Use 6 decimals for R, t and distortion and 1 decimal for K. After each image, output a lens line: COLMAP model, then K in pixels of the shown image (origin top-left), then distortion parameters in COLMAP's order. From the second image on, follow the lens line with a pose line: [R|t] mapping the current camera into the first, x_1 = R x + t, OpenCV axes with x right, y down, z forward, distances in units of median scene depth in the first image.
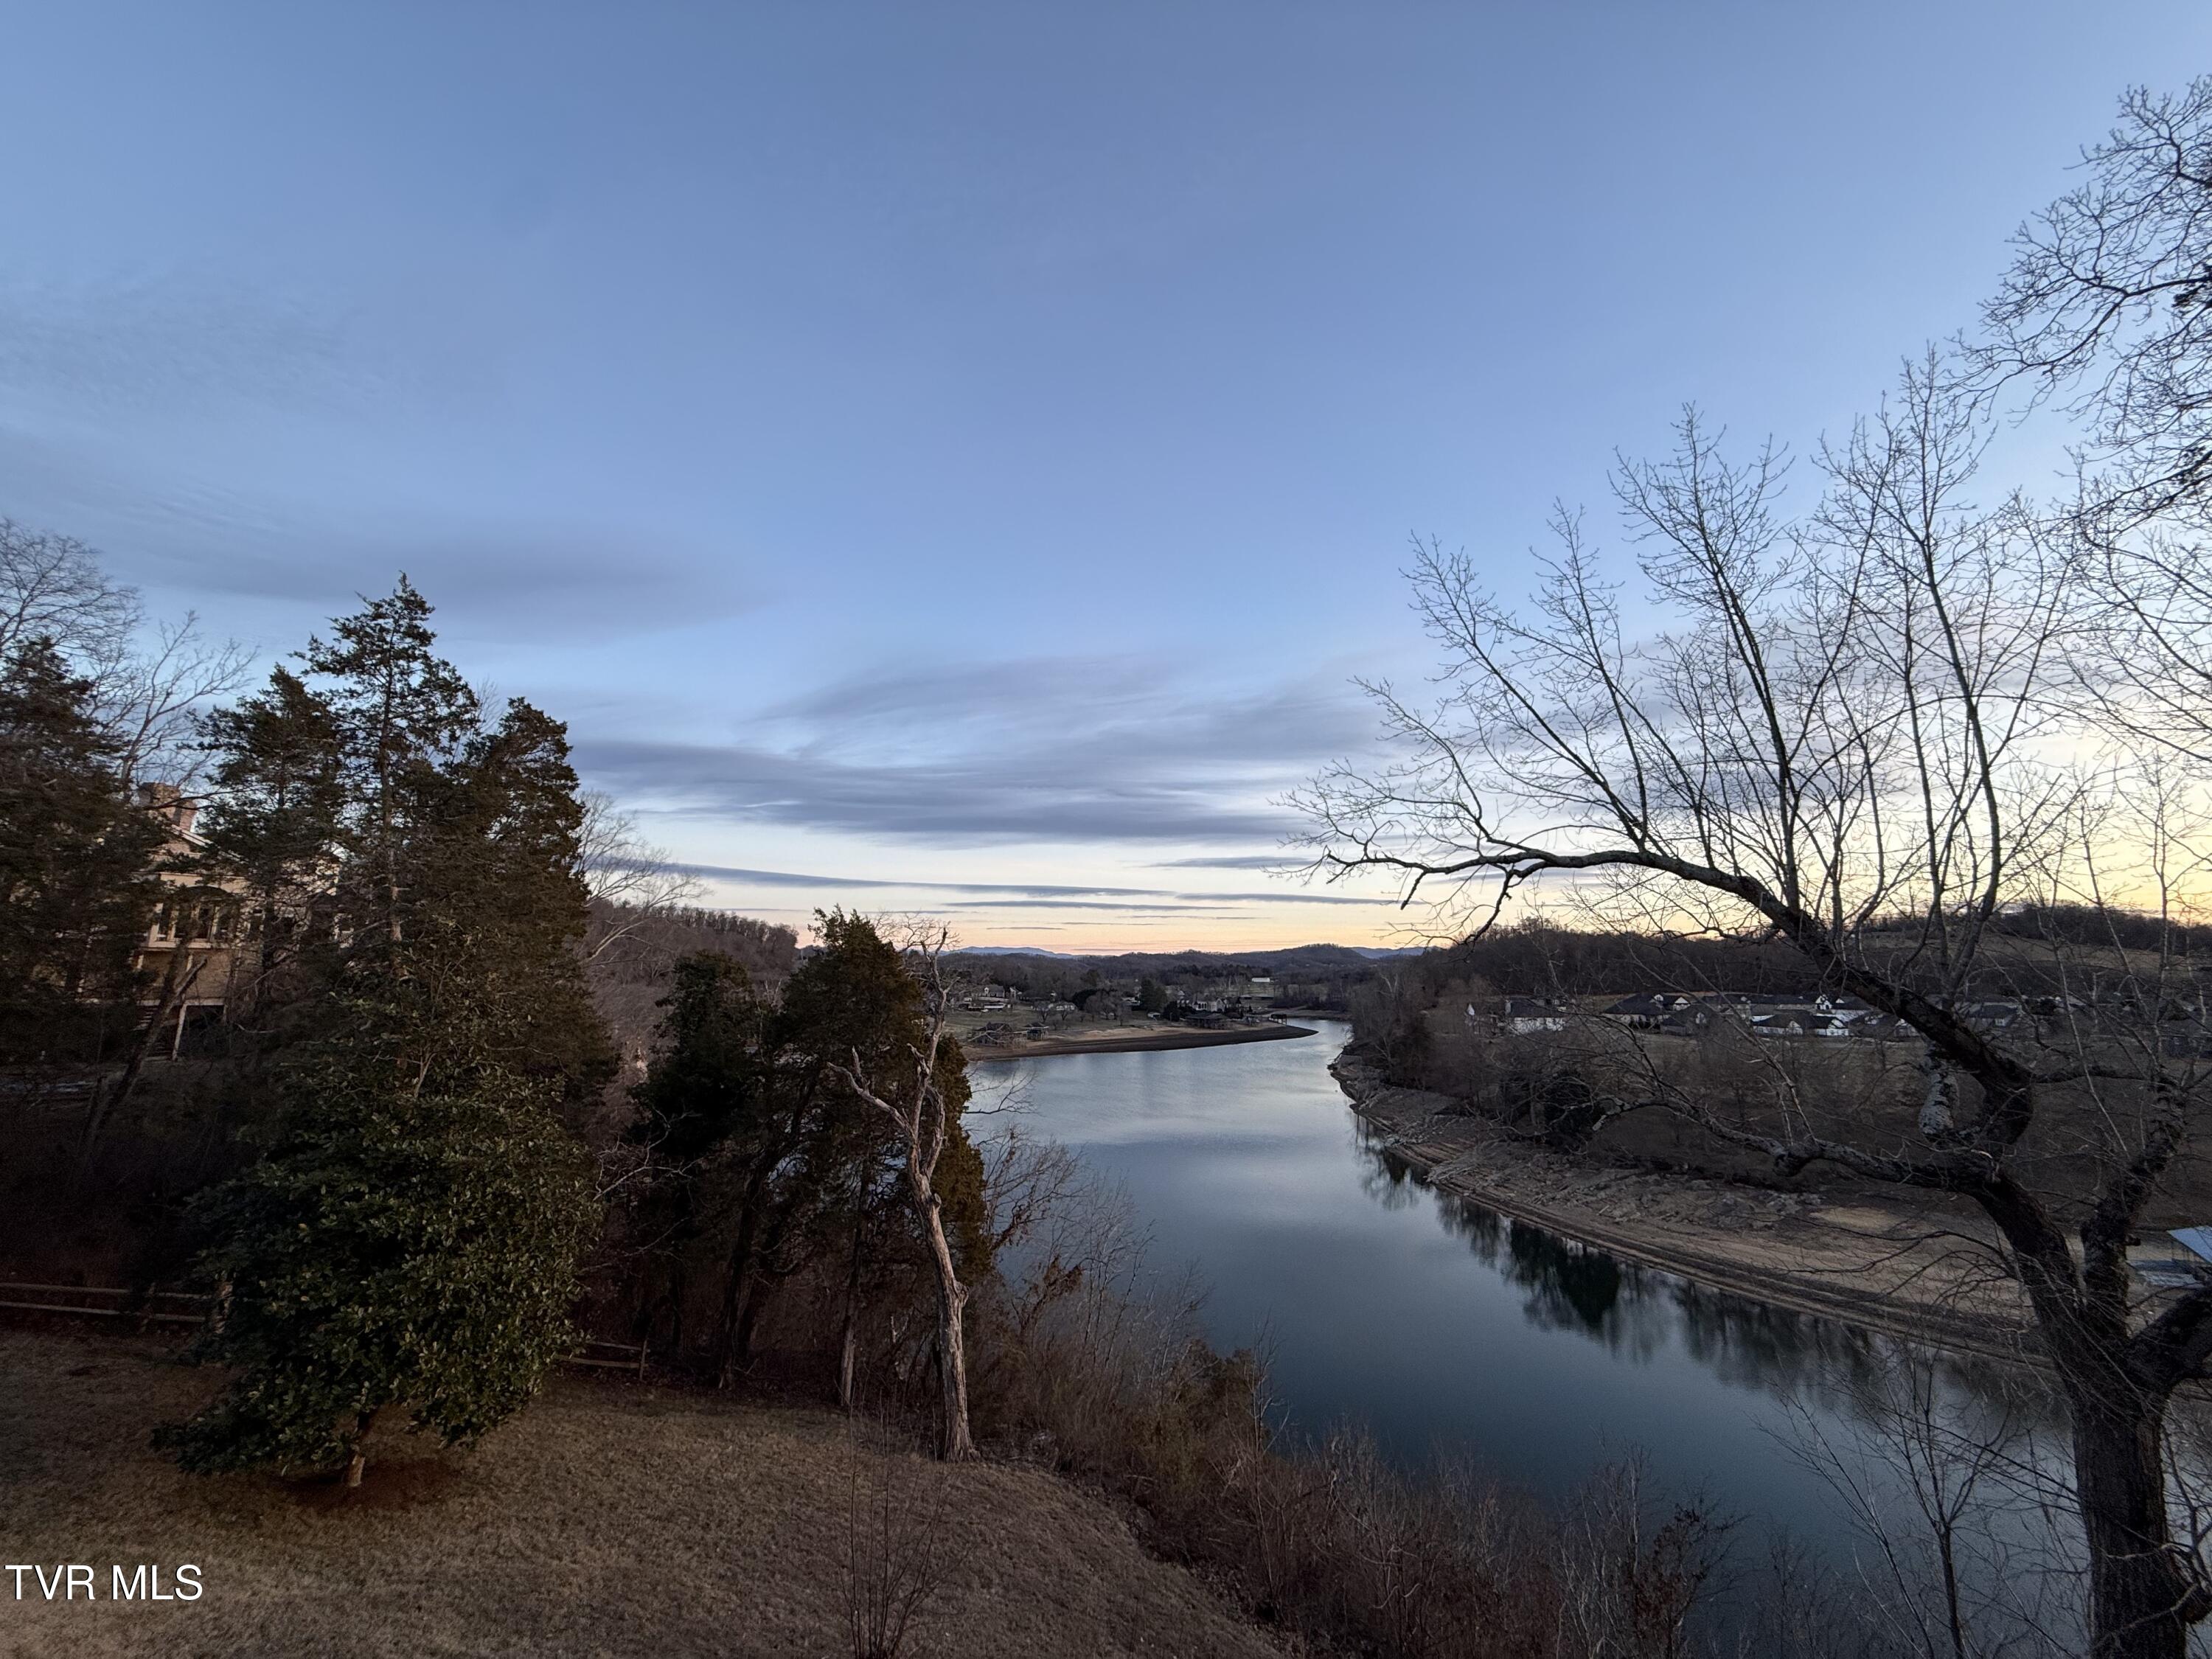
lens RADIAL K [[875.6, 0, 1102.8], [0, 875.6, 827.3], [0, 0, 1]] dist [0.000840, -0.000195]
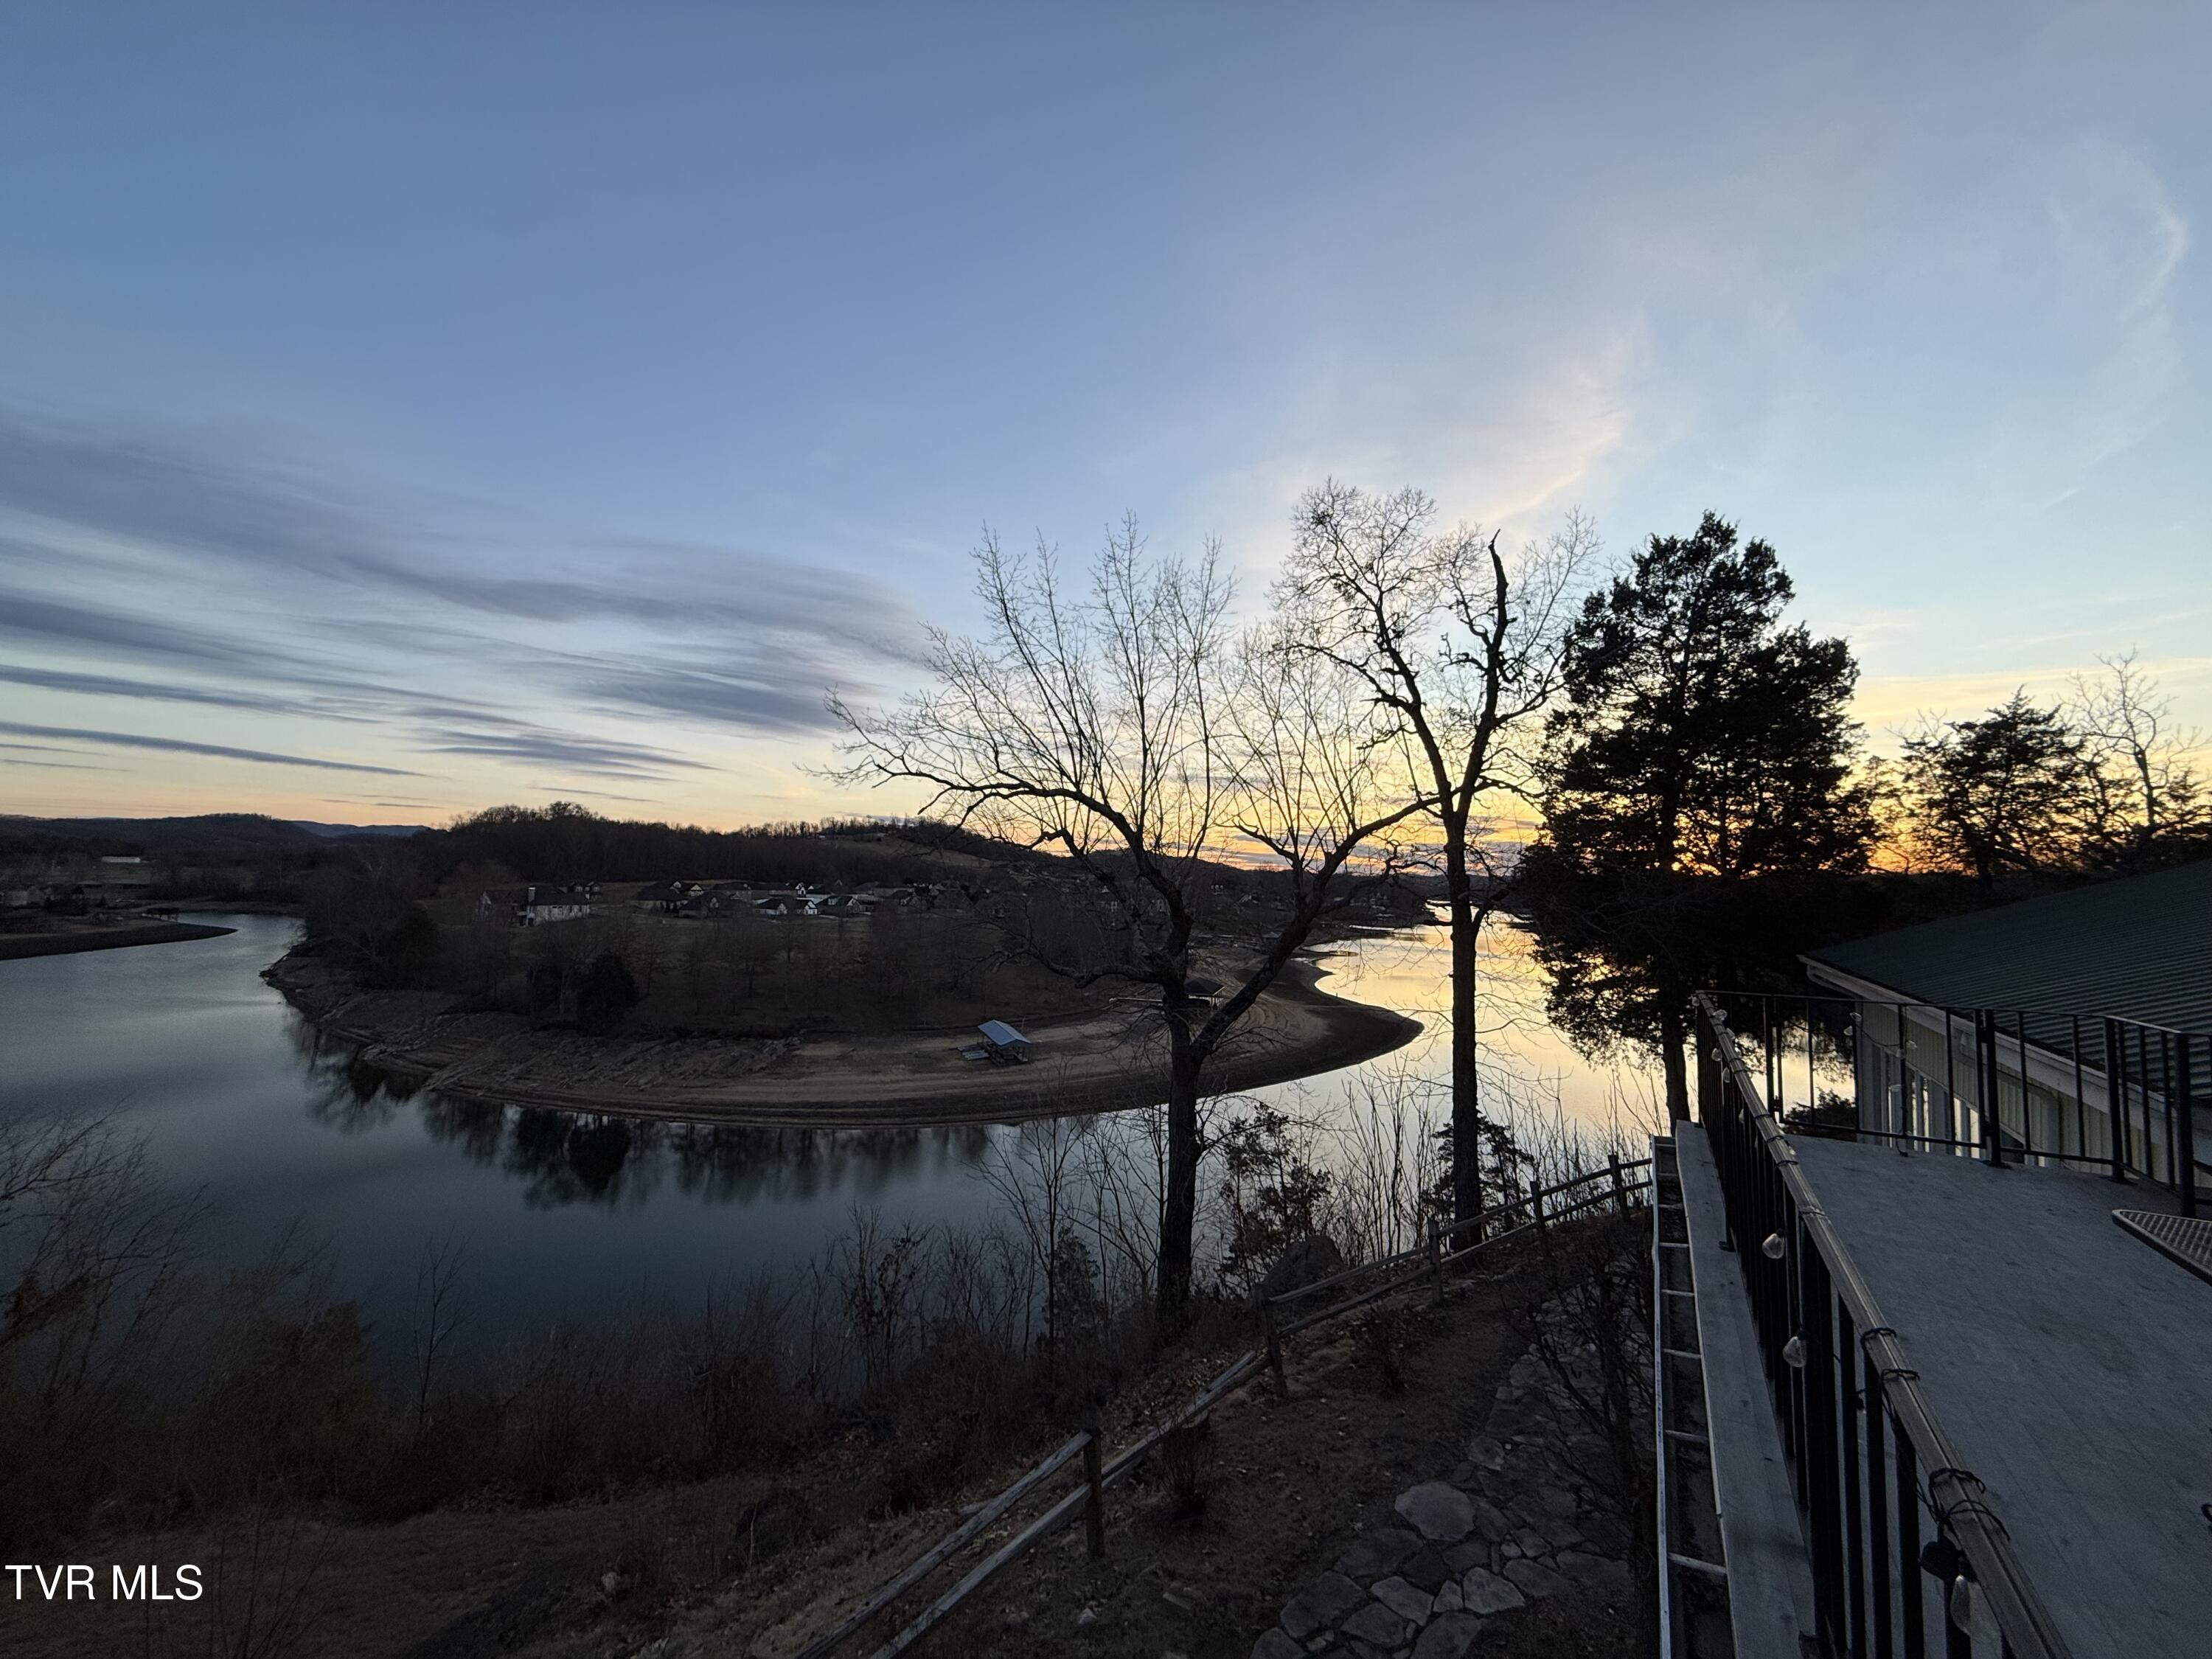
lens RADIAL K [[875.6, 0, 1102.8], [0, 875.6, 827.3], [0, 0, 1]] dist [0.000840, -0.000195]
pose [[0.521462, 0.056215, 0.851421, -0.312243], [-0.162988, 0.986017, 0.034722, 0.013693], [-0.837563, -0.156877, 0.523333, 0.064007]]
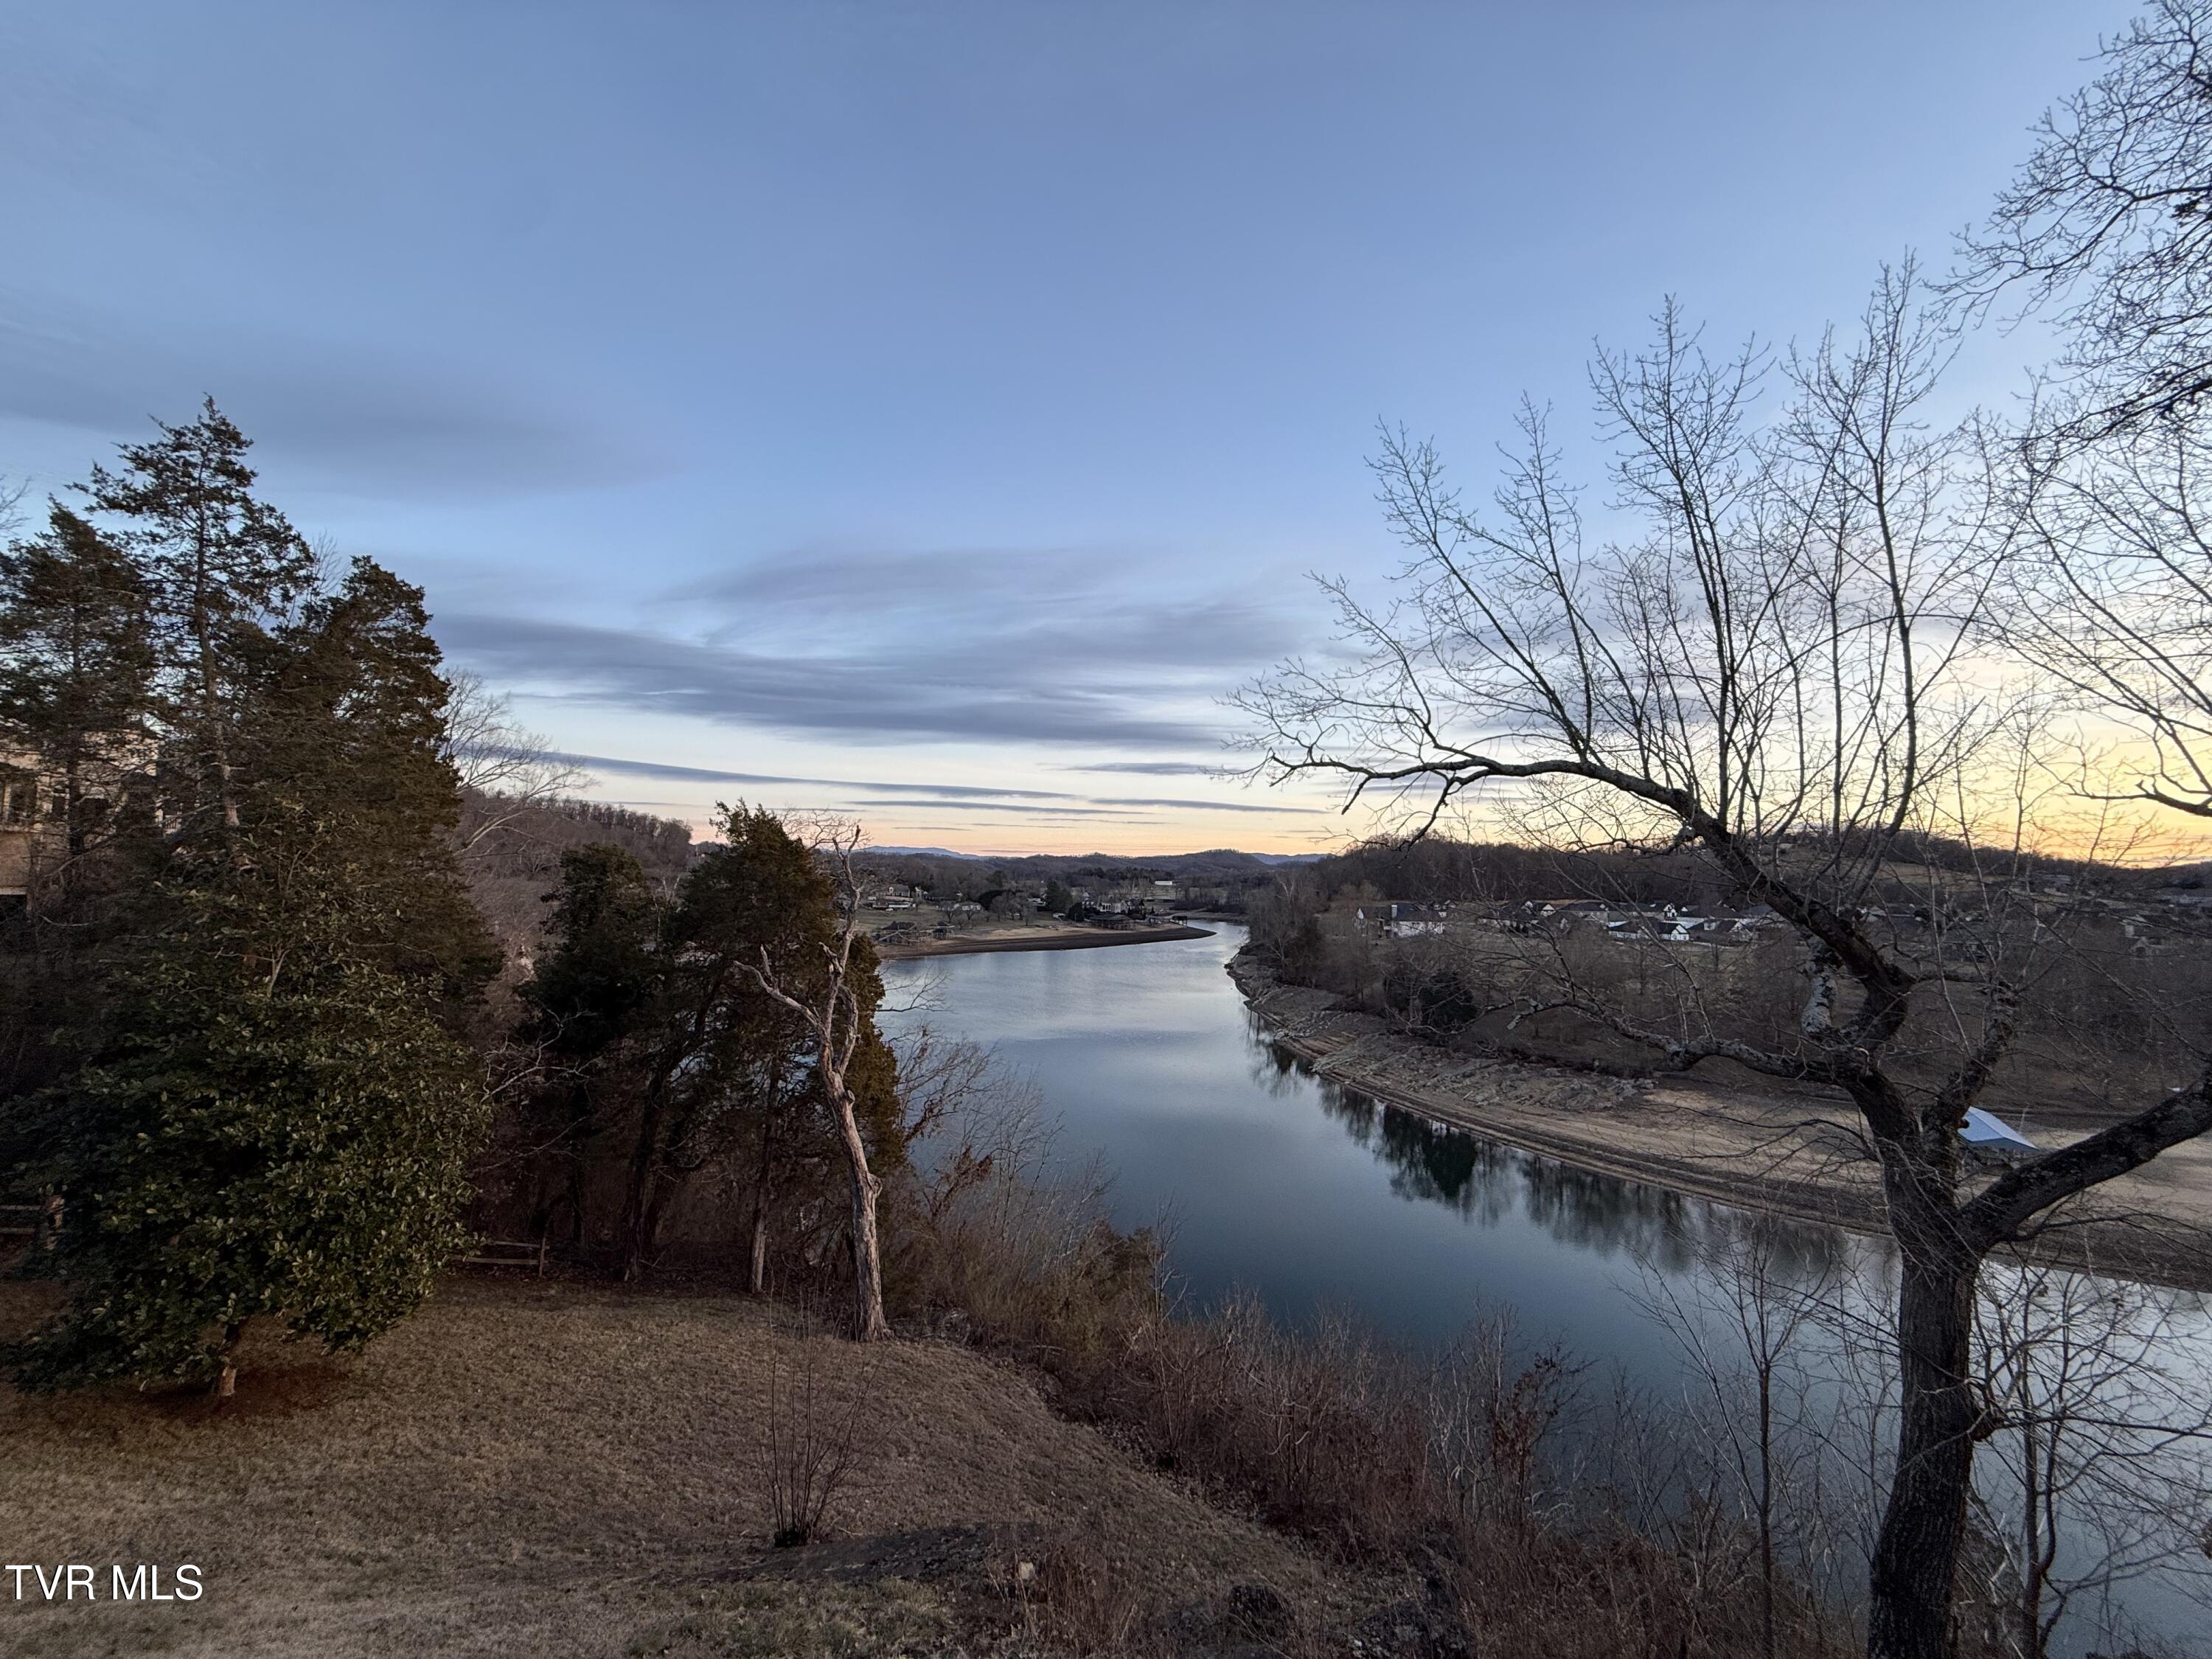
lens RADIAL K [[875.6, 0, 1102.8], [0, 875.6, 827.3], [0, 0, 1]] dist [0.000840, -0.000195]
pose [[0.994201, 0.020601, 0.105549, -0.017683], [-0.032122, 0.993562, 0.108644, 0.004994], [-0.102632, -0.111404, 0.988461, 0.024343]]
